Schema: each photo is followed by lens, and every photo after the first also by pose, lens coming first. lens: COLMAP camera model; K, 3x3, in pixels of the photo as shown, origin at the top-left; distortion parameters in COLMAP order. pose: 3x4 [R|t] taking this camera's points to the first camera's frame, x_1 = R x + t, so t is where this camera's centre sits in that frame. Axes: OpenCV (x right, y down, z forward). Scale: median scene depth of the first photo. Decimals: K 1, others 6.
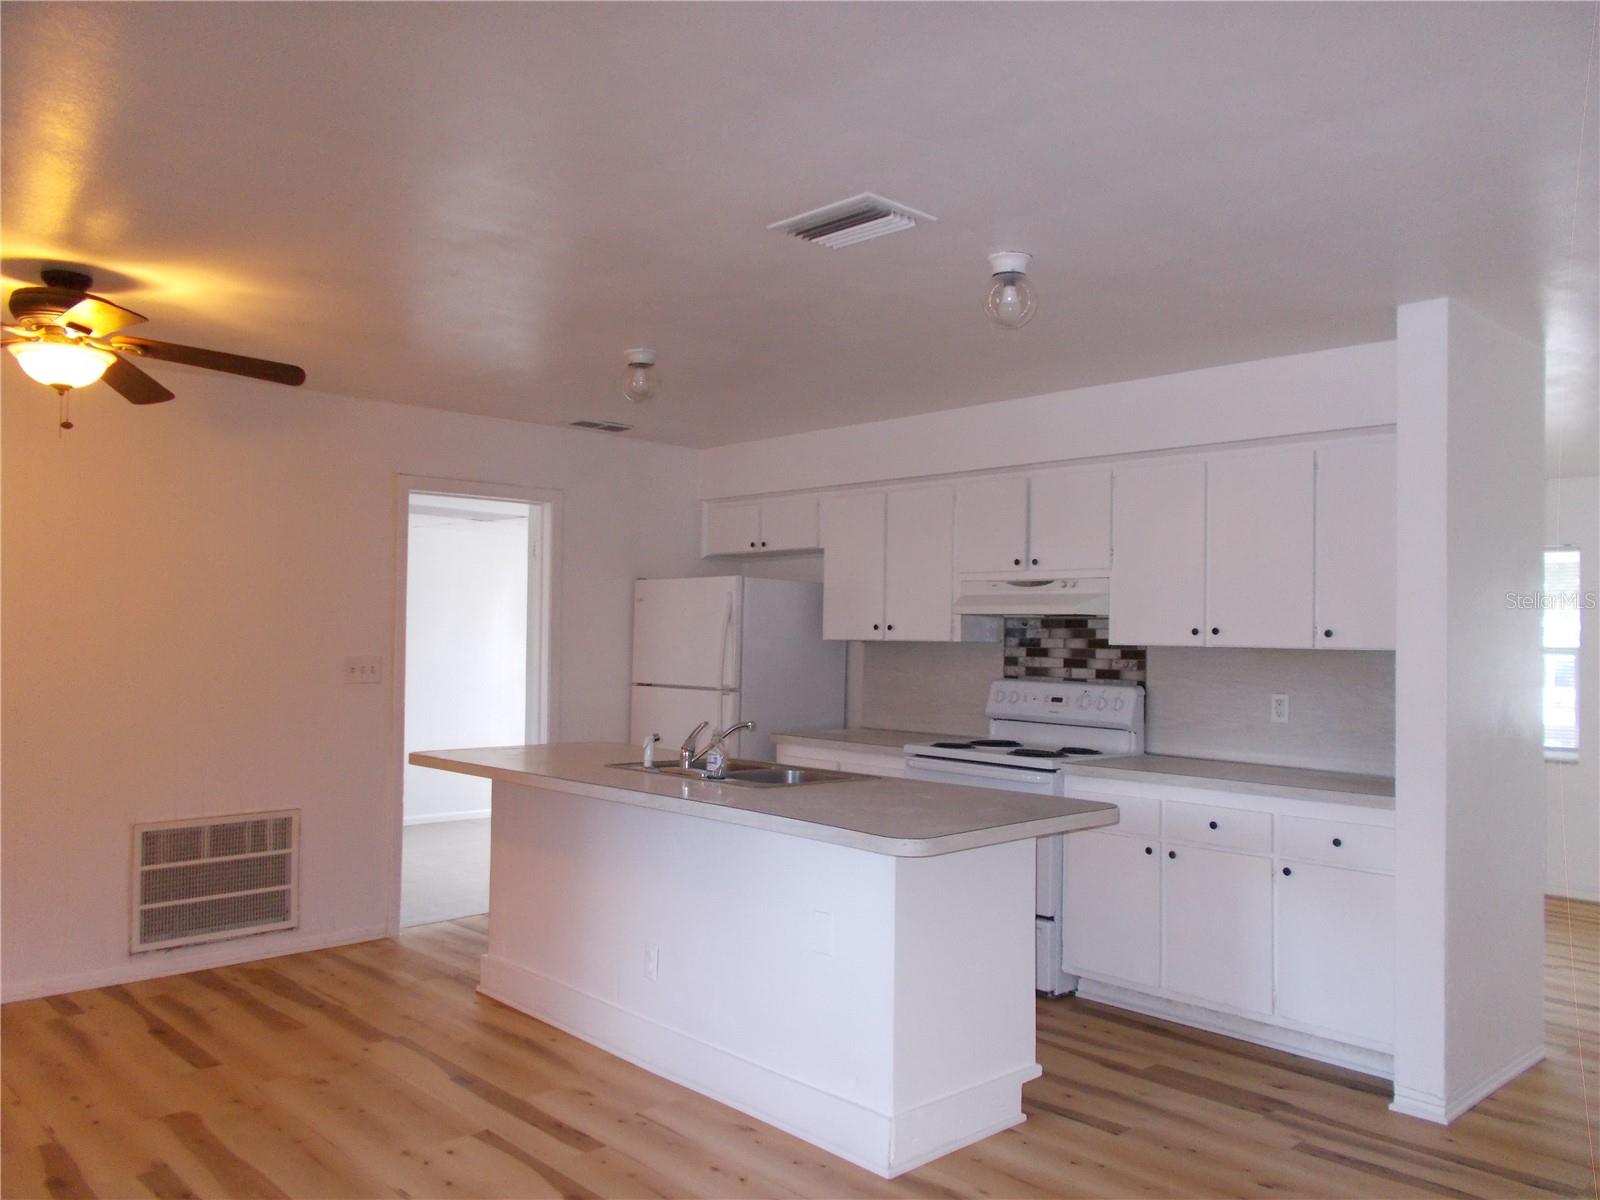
lens RADIAL K [[1232.9, 0, 800.0], [0, 1232.9, 600.0], [0, 0, 1]] dist [0.002282, 0.001244]
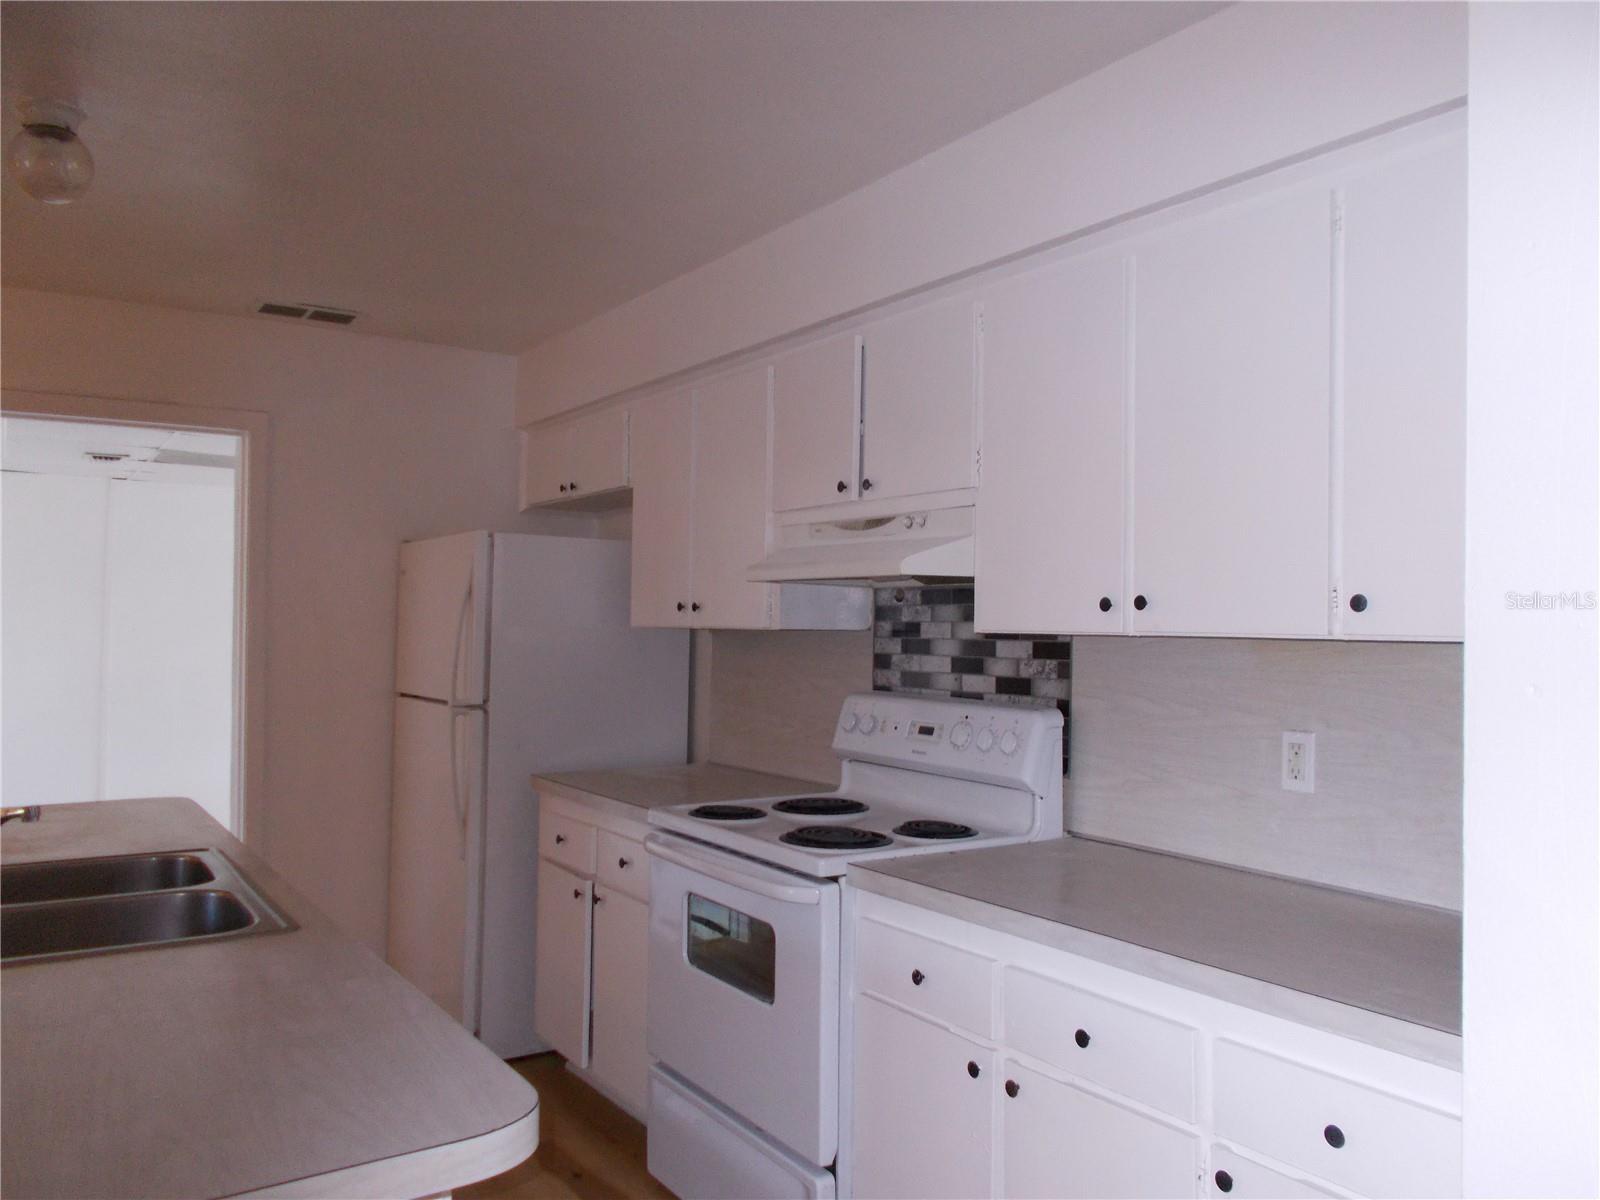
lens RADIAL K [[1232.8, 0, 800.0], [0, 1232.8, 600.0], [0, 0, 1]] dist [0.000896, -0.001441]
pose [[0.984765, -0.012351, -0.173449, 0.248194], [0.013831, 0.999877, 0.007329, 0.016074], [0.173337, -0.009617, 0.984816, 0.433164]]
